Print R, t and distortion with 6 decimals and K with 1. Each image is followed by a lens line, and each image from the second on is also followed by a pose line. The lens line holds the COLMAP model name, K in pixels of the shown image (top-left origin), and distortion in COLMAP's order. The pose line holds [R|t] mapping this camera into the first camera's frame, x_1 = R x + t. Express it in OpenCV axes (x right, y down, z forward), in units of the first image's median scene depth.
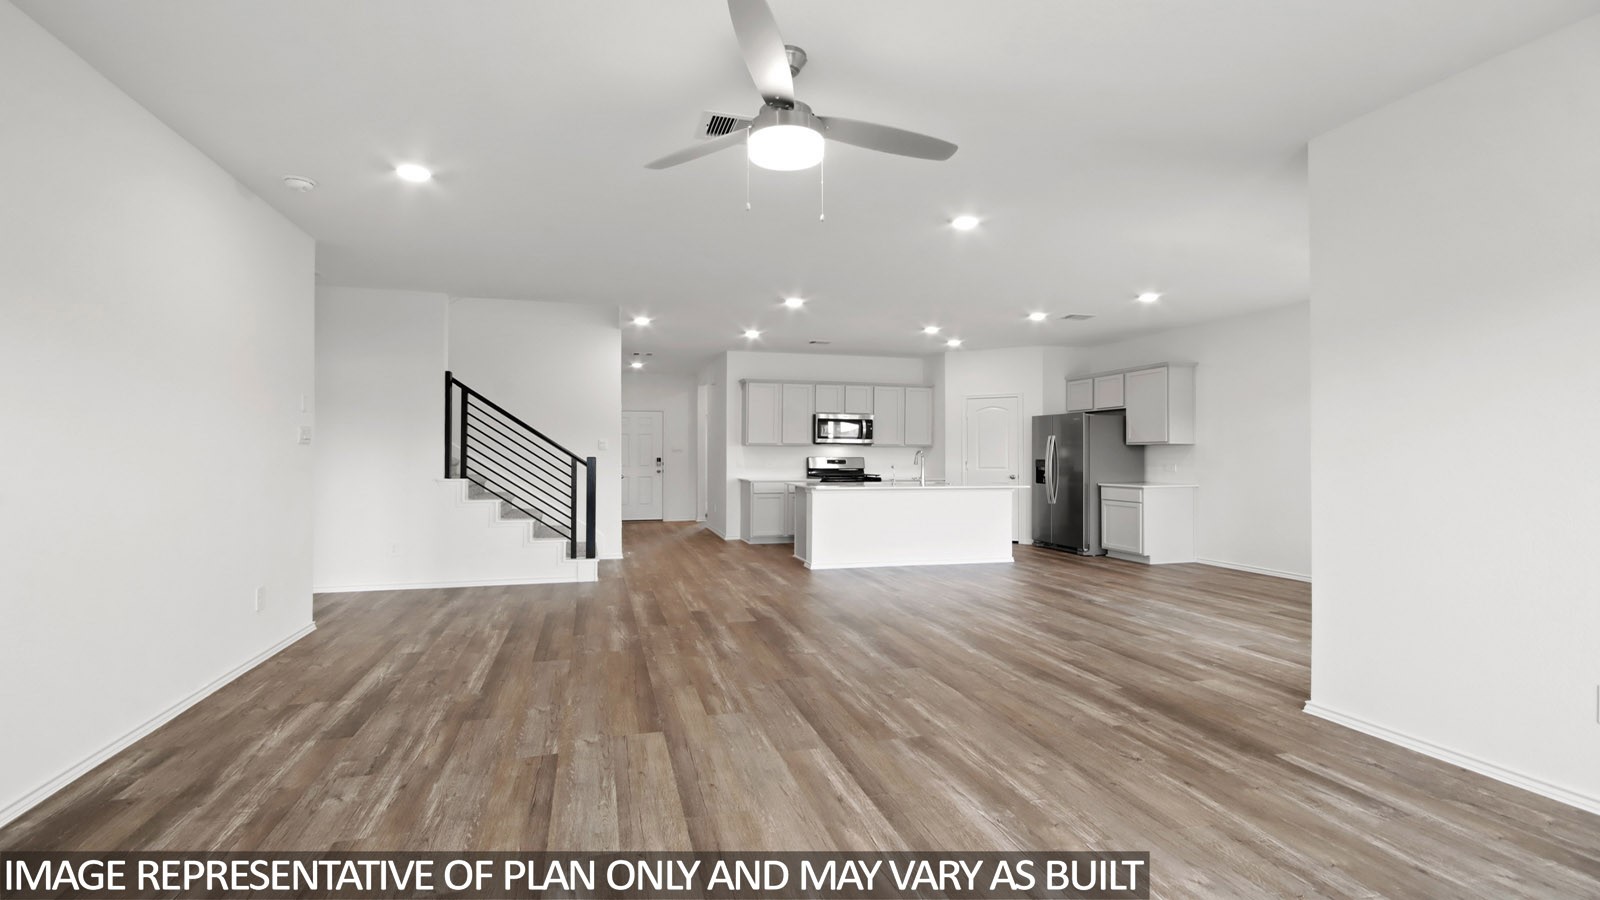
lens RADIAL K [[752.8, 0, 798.4], [0, 752.8, 458.8], [0, 0, 1]] dist [0.017310, -0.013971]
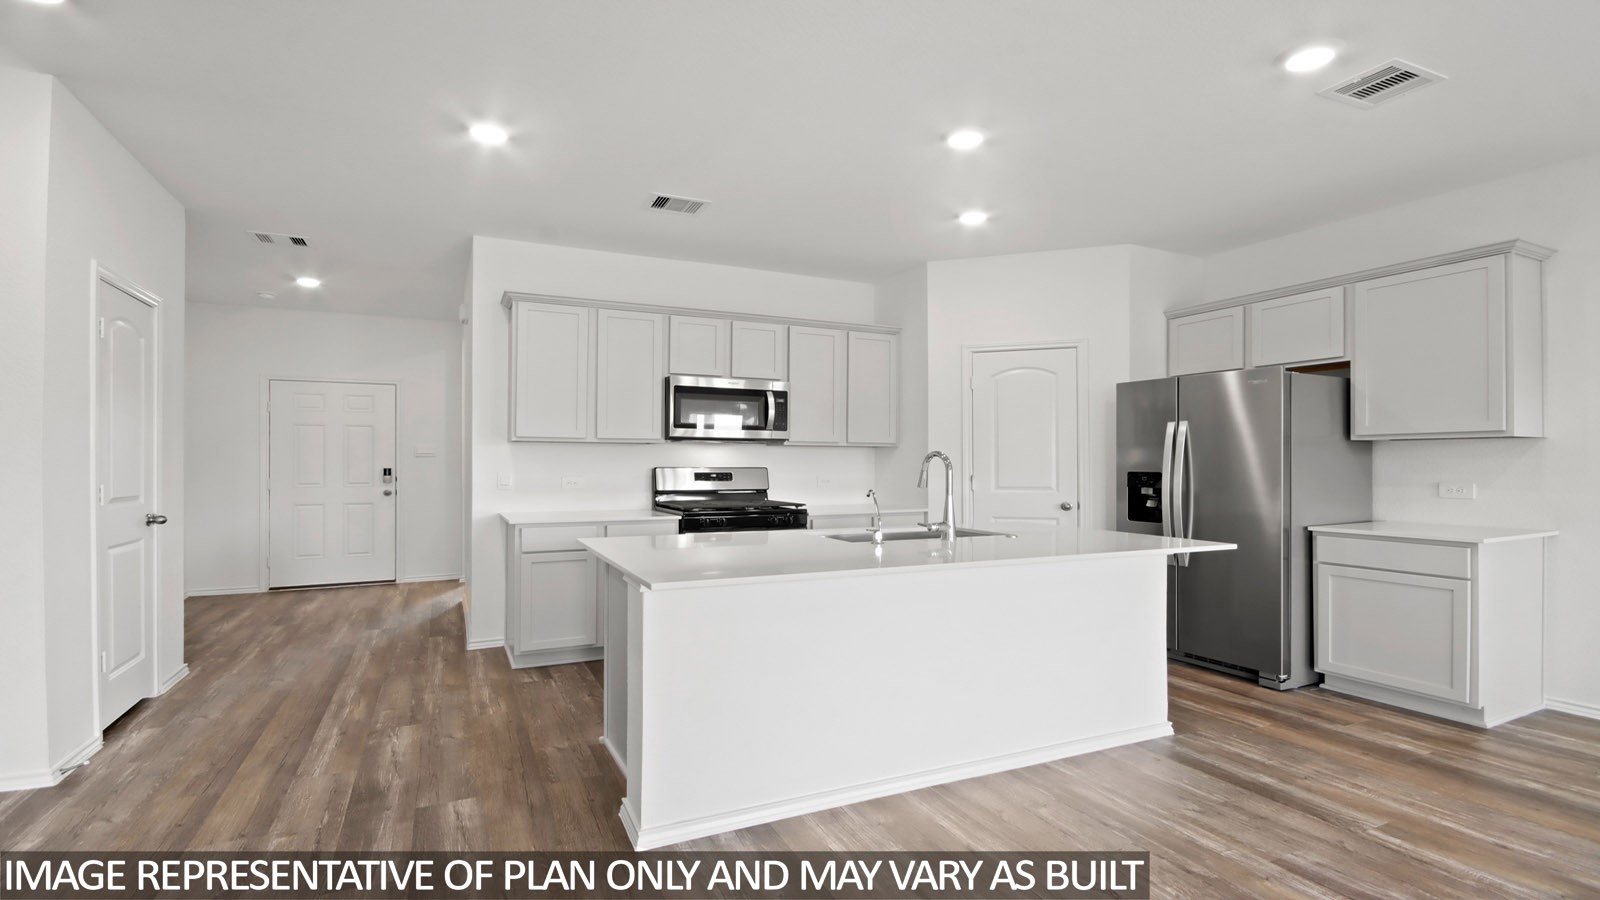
lens RADIAL K [[752.8, 0, 798.4], [0, 752.8, 458.8], [0, 0, 1]] dist [0.017310, -0.013971]
pose [[0.984212, 0.001059, 0.176992, 0.019122], [0.001032, 0.999931, -0.011719, -0.002068], [-0.176992, 0.011716, 0.984143, 0.535948]]
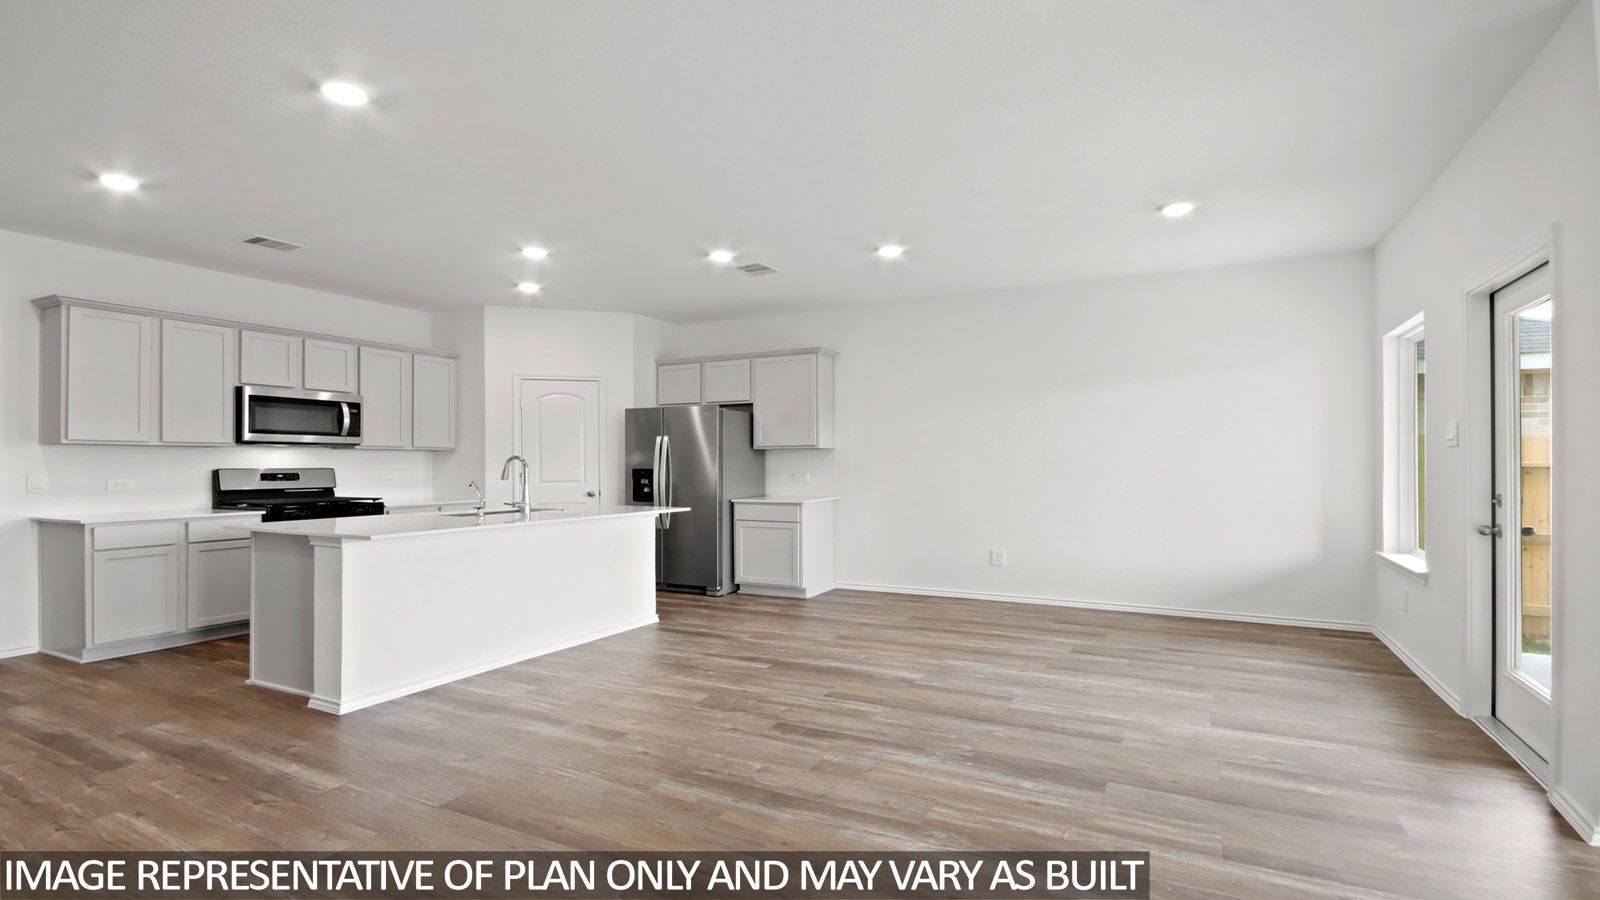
lens RADIAL K [[752.8, 0, 798.4], [0, 752.8, 458.8], [0, 0, 1]] dist [0.017310, -0.013971]
pose [[0.686498, -0.000165, 0.727132, -0.097018], [0.009329, 0.999920, -0.008581, -0.001024], [-0.727072, 0.012674, 0.686444, 0.372313]]
